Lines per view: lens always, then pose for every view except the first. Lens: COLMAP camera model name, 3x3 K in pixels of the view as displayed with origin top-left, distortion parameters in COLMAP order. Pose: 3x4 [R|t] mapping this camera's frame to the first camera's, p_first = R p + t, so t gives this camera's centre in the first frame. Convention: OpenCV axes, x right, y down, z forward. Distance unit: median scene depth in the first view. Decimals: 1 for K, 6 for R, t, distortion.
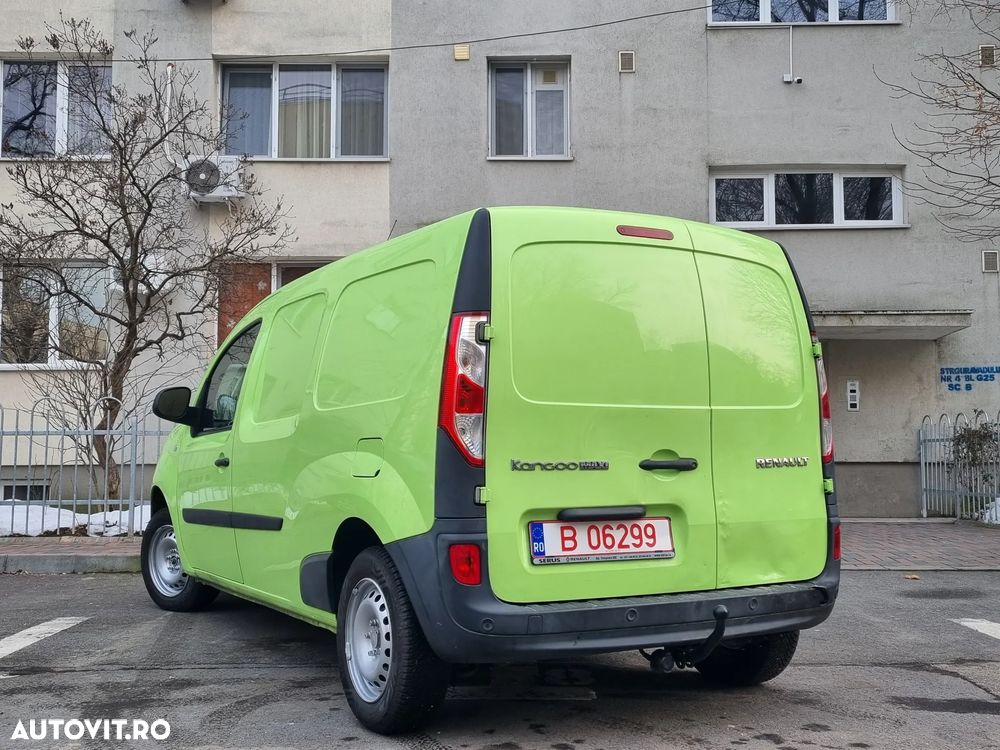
lens RADIAL K [[1069.9, 0, 503.8], [0, 1069.9, 379.5], [0, 0, 1]] dist [0.053614, -0.011700]
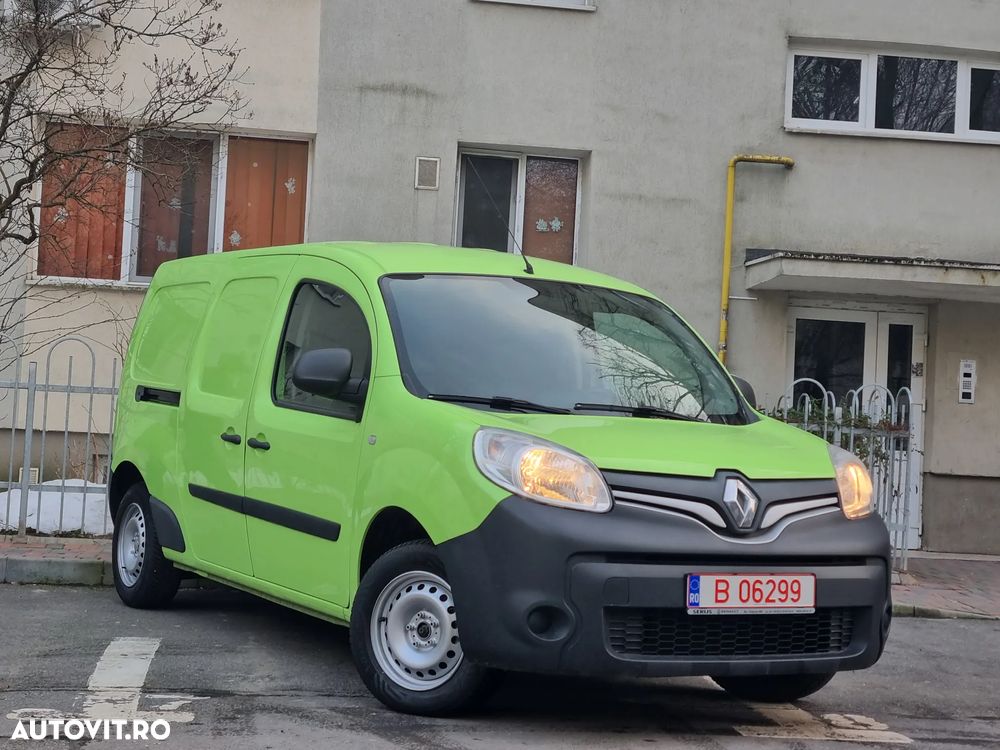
lens RADIAL K [[1720.5, 0, 518.5], [0, 1720.5, 358.6], [0, 0, 1]] dist [0.091744, -0.062047]
pose [[0.988768, 0.057913, 0.137785, -0.123793], [-0.062260, 0.997682, 0.027454, -0.012671], [-0.135876, -0.035725, 0.990082, -0.084100]]
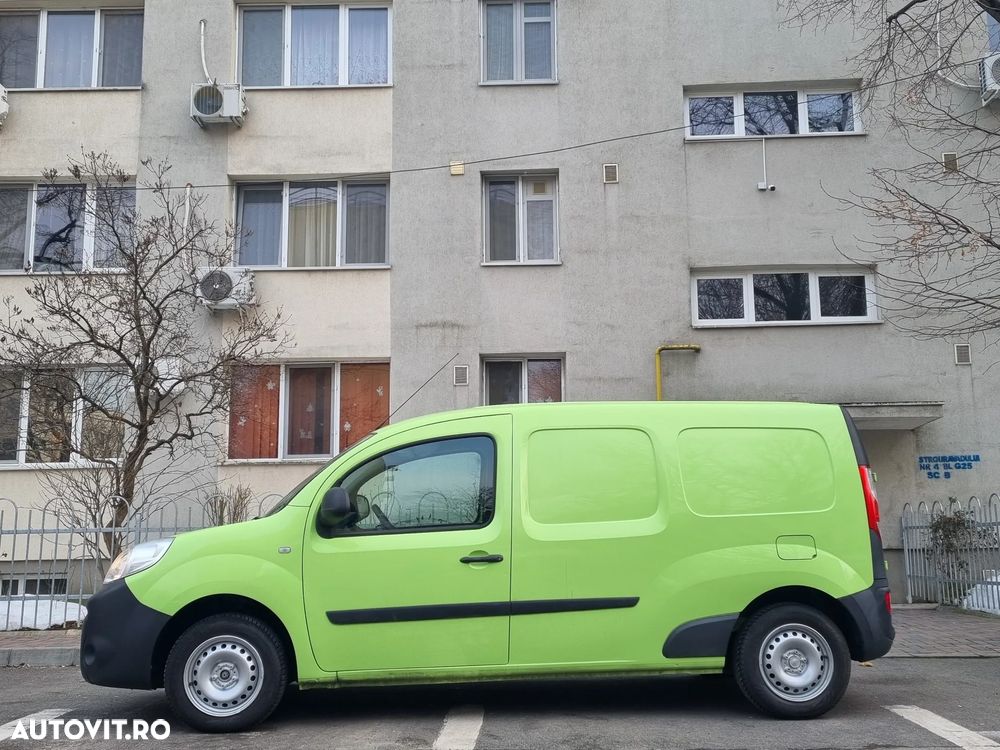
lens RADIAL K [[1042.5, 0, 500.0], [0, 1042.5, 375.0], [0, 0, 1]] dist [0.054979, -0.000953]
pose [[0.999522, -0.013895, -0.027616, 0.030952], [0.011459, 0.996188, -0.086477, -0.006178], [0.028712, 0.086120, 0.995871, -0.025990]]
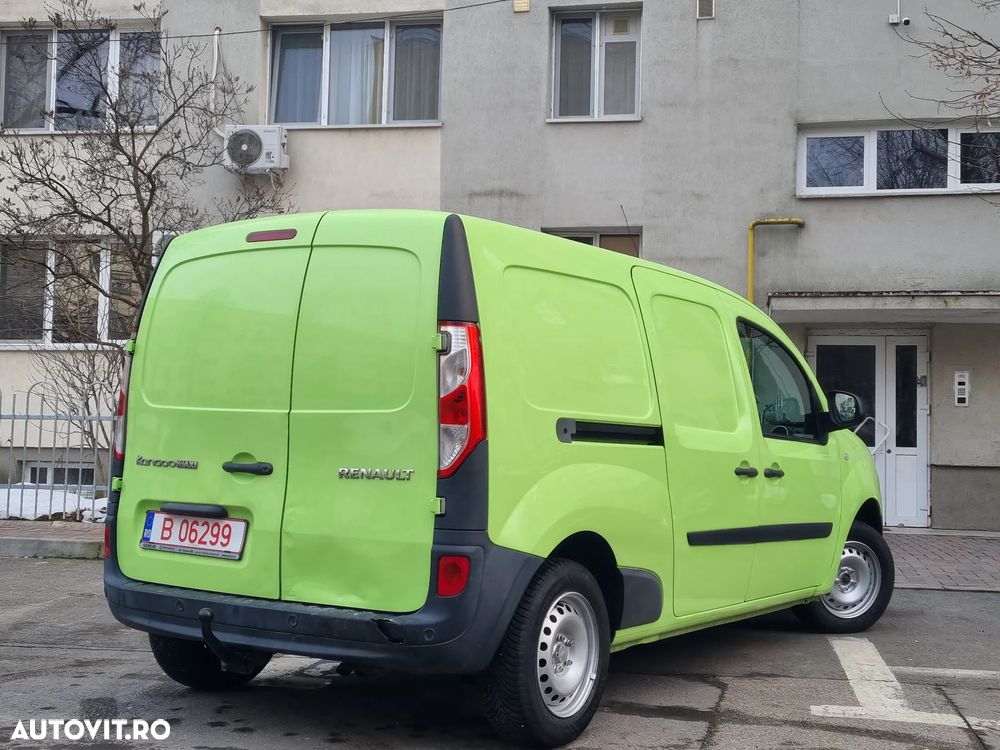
lens RADIAL K [[1241.5, 0, 507.6], [0, 1241.5, 383.4], [0, 0, 1]] dist [0.052273, 0.007661]
pose [[0.986172, 0.013448, -0.165179, 0.131650], [-0.009791, 0.999689, 0.022936, -0.008663], [0.165436, -0.021002, 0.985997, -0.046514]]
